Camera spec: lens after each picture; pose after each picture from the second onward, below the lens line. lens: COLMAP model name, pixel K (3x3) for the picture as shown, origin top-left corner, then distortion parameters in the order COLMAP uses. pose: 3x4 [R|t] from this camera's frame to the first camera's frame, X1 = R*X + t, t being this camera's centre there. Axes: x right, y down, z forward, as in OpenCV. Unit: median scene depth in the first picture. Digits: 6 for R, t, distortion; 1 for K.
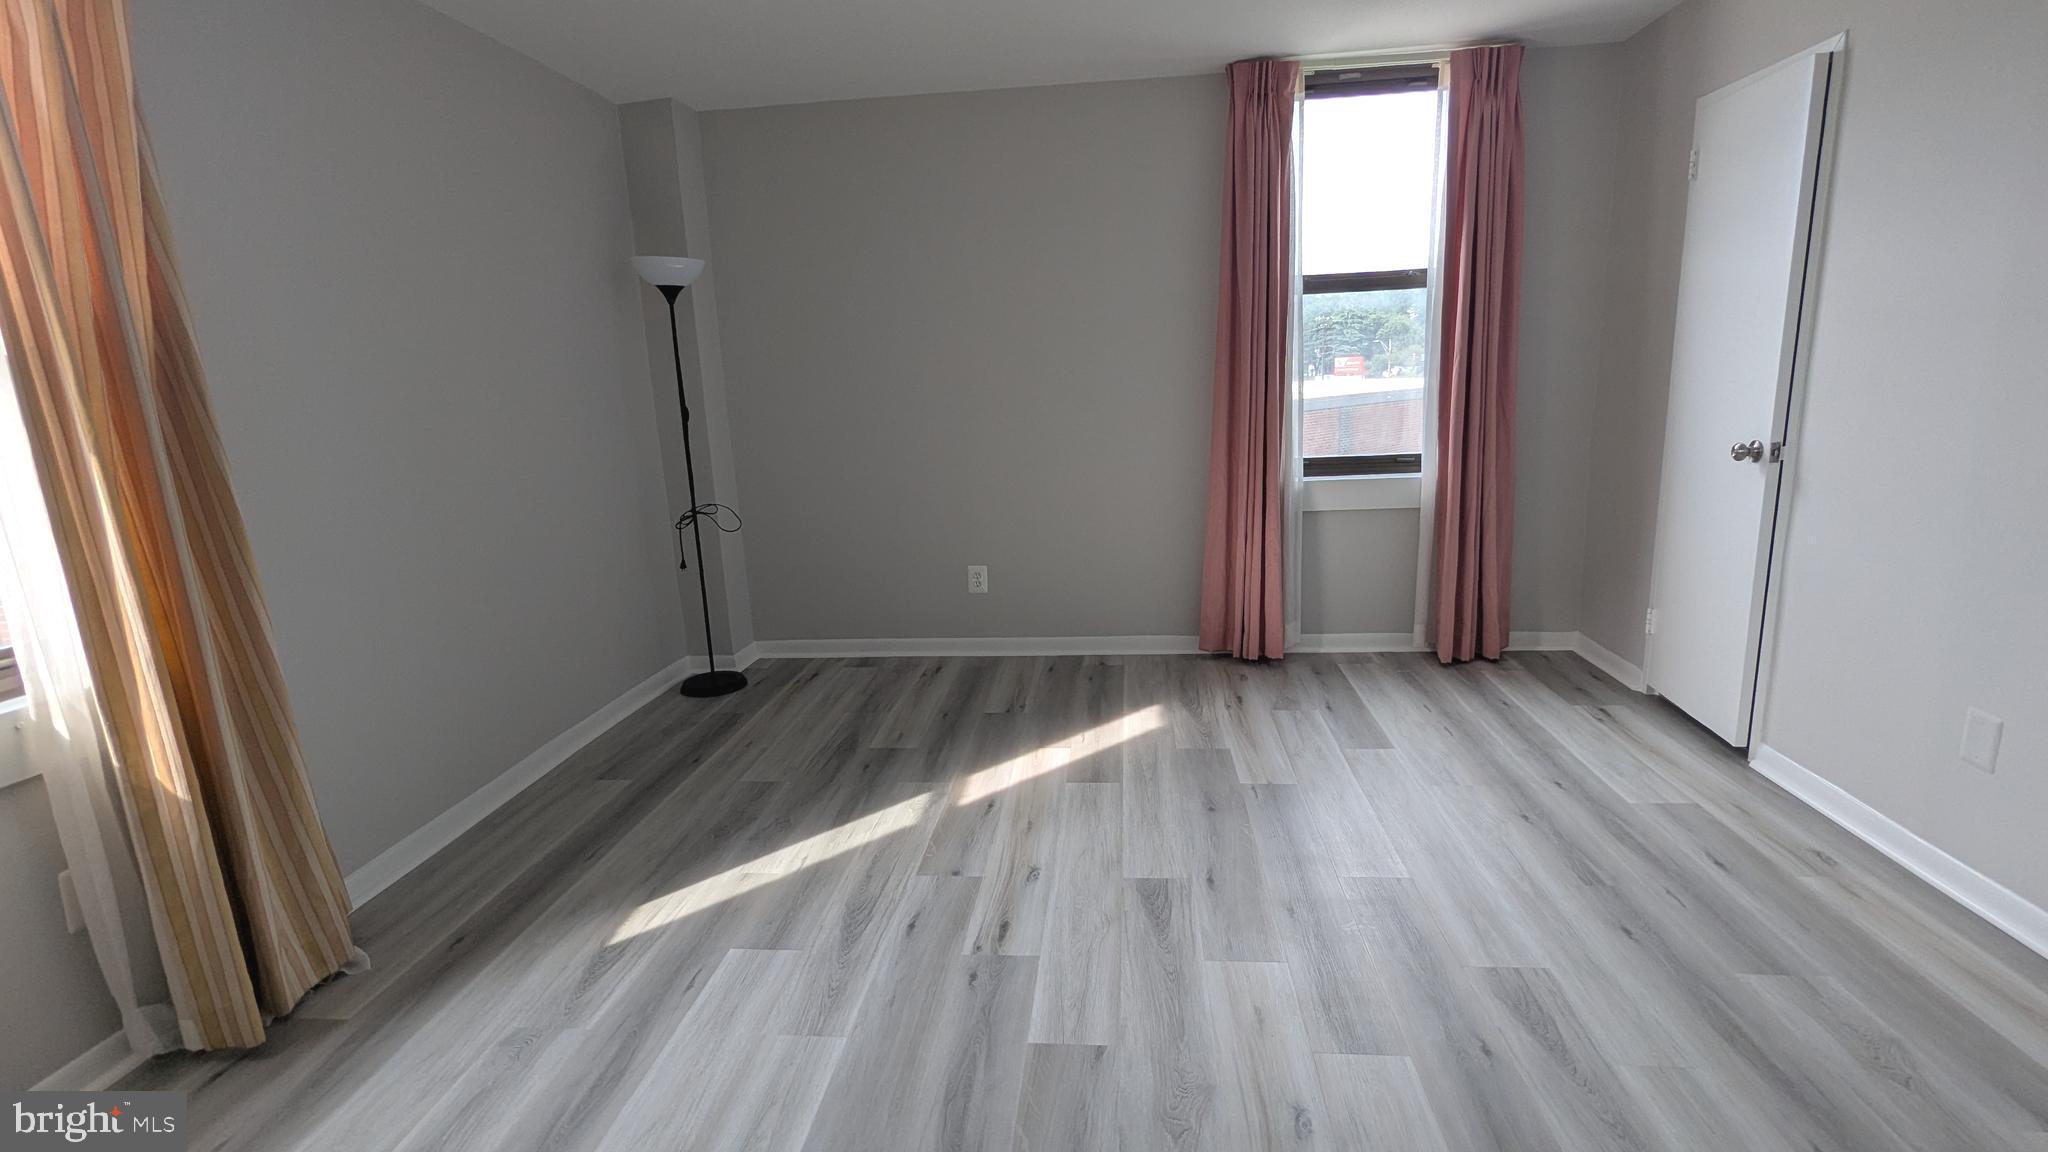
lens RADIAL K [[967.6, 0, 1023.3], [0, 967.6, 581.1], [0, 0, 1]] dist [-0.000040, -0.000511]
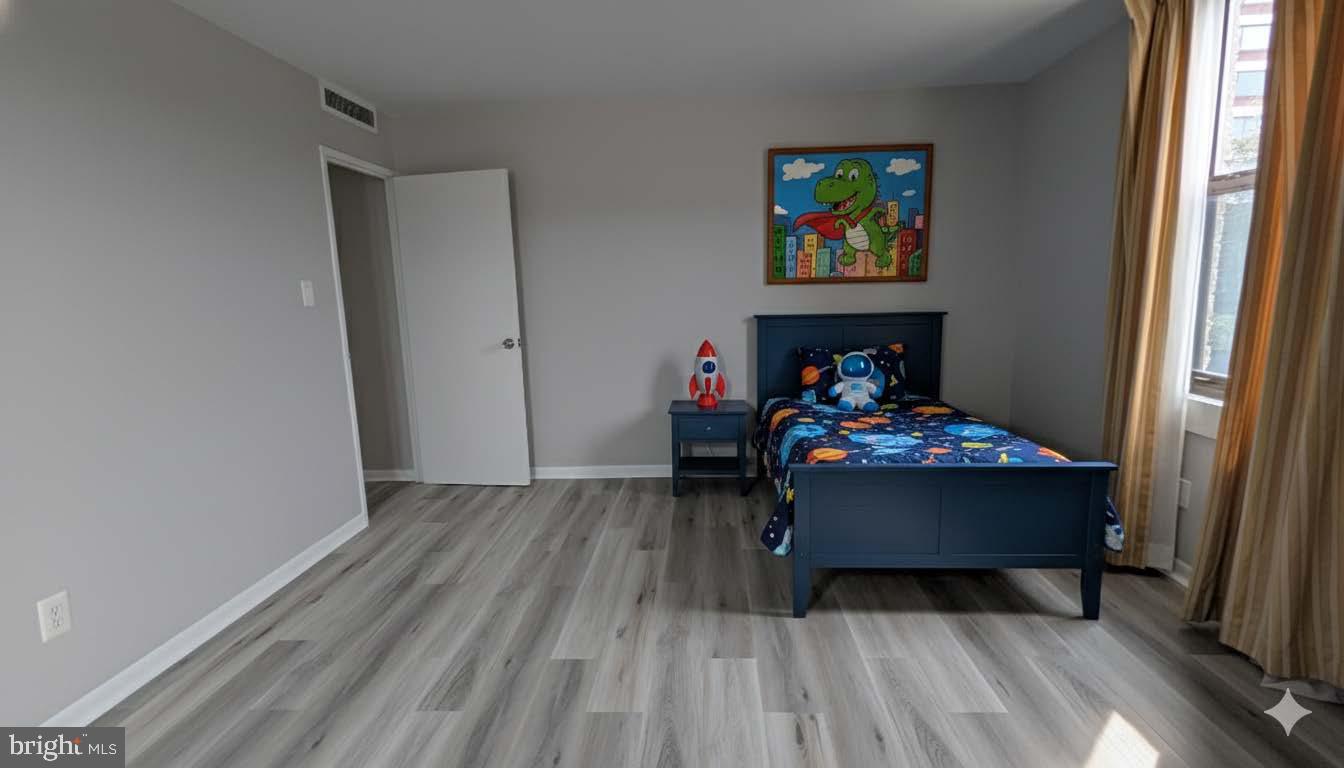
lens RADIAL K [[629.1, 0, 672.8], [0, 629.1, 387.0], [0, 0, 1]] dist [-0.000479, 0.000024]
pose [[-0.995533, 0.086369, -0.038134, 0.133168], [0.066378, 0.927517, 0.367840, -0.354300], [0.067140, 0.363666, -0.929107, 1.597534]]
